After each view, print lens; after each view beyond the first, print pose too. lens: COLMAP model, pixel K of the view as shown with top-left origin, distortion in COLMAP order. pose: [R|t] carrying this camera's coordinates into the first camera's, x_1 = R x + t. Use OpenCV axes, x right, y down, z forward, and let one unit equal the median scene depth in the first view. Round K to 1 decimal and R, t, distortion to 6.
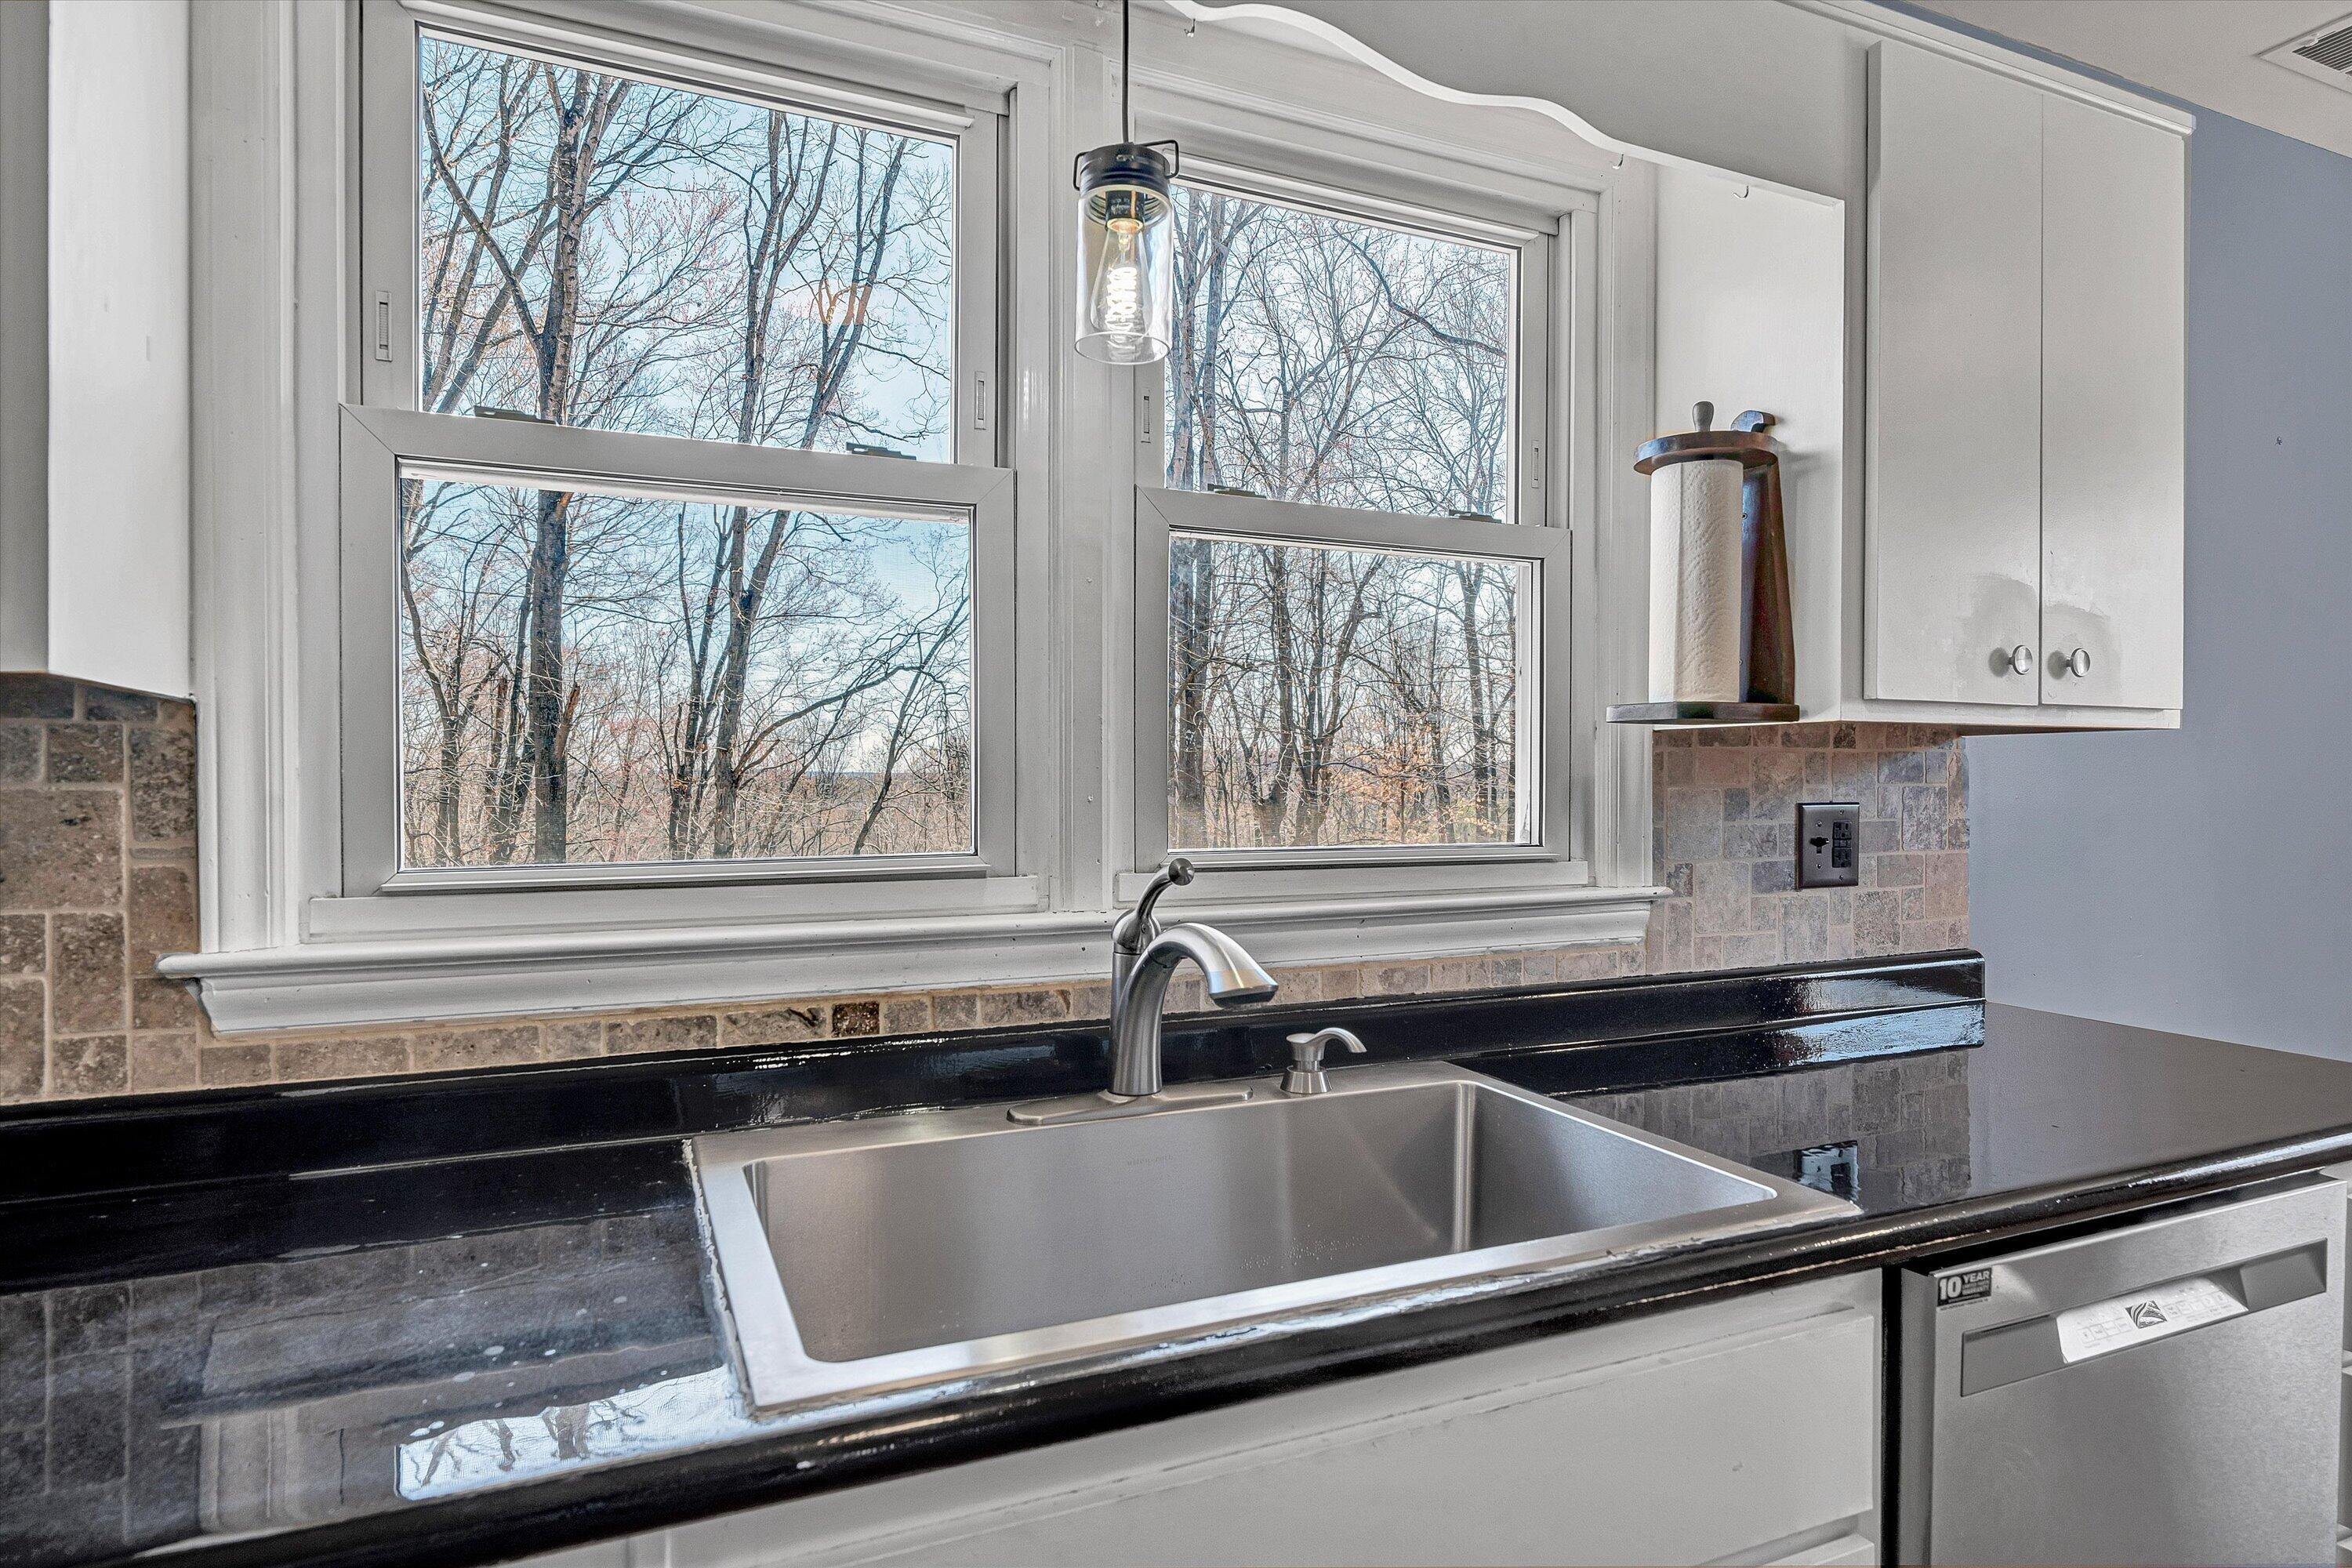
lens RADIAL K [[1260.3, 0, 1168.3], [0, 1260.3, 806.9], [0, 0, 1]] dist [0.000344, 0.000064]
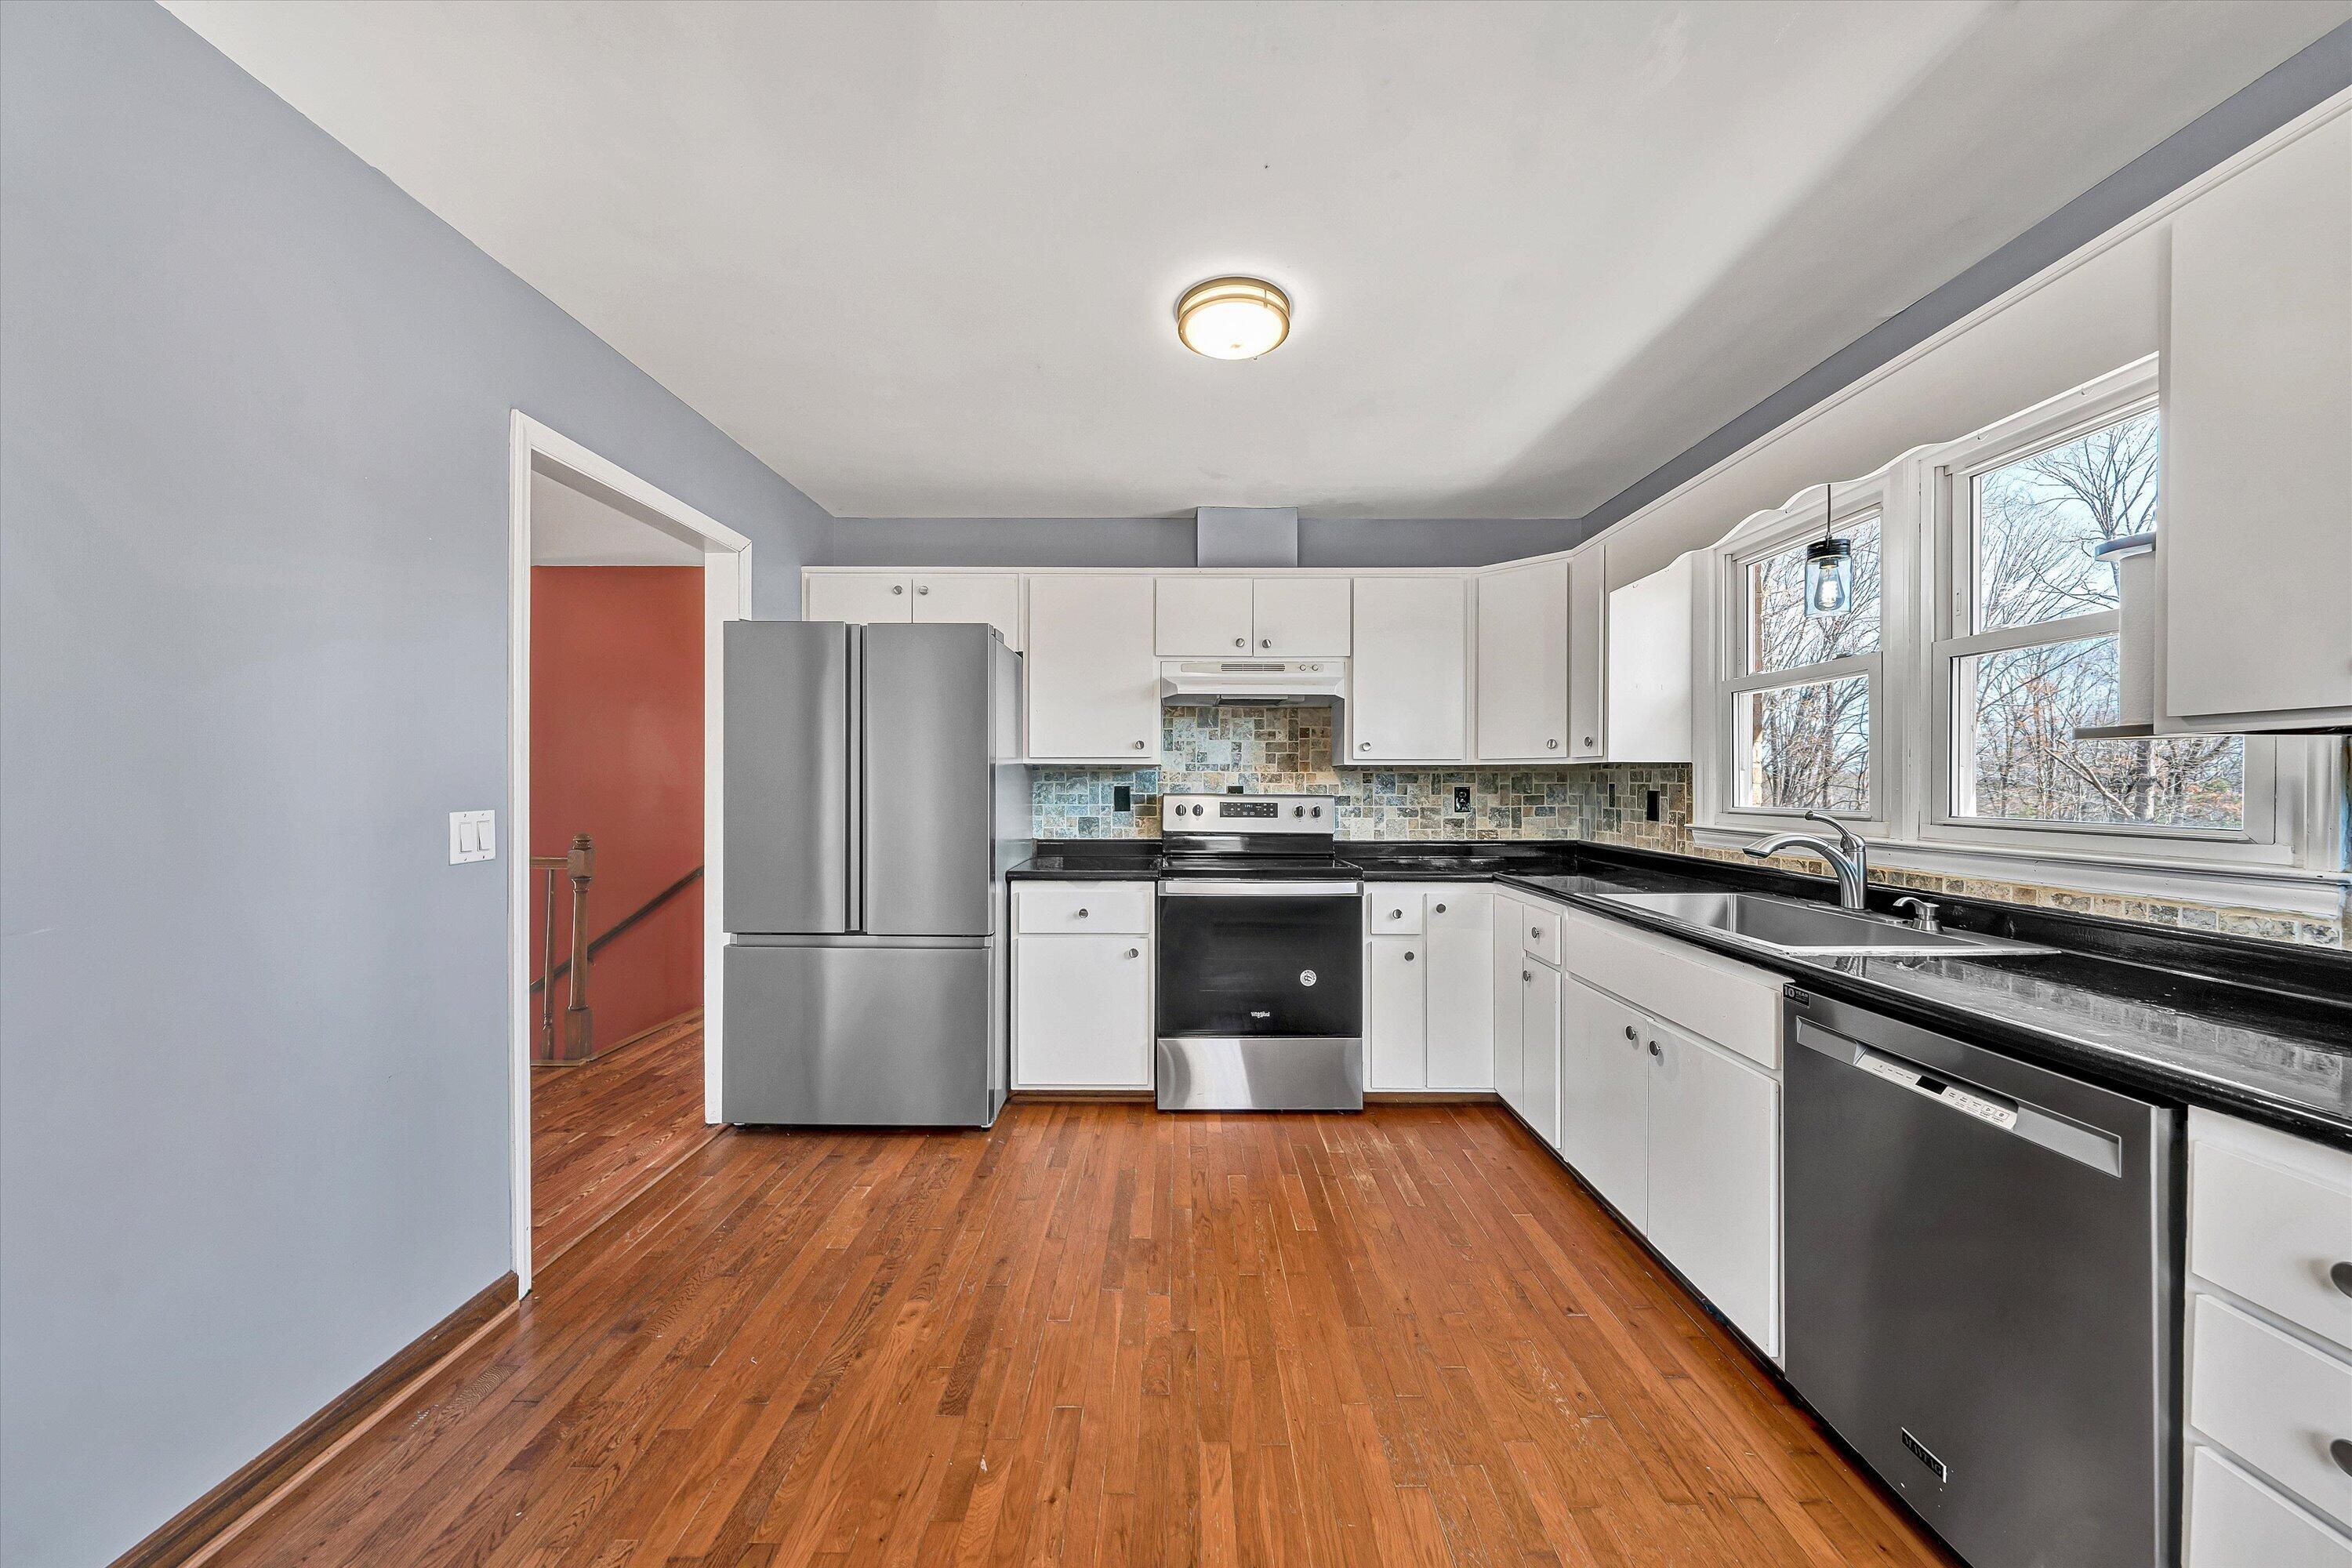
lens RADIAL K [[801.8, 0, 1176.0], [0, 801.8, 784.0], [0, 0, 1]] dist [-0.001753, -0.000168]
pose [[-0.401185, 0.006293, -0.915975, 1.928058], [-0.002883, 0.999963, 0.008133, -0.025850], [0.915992, 0.005904, -0.401152, 0.421642]]
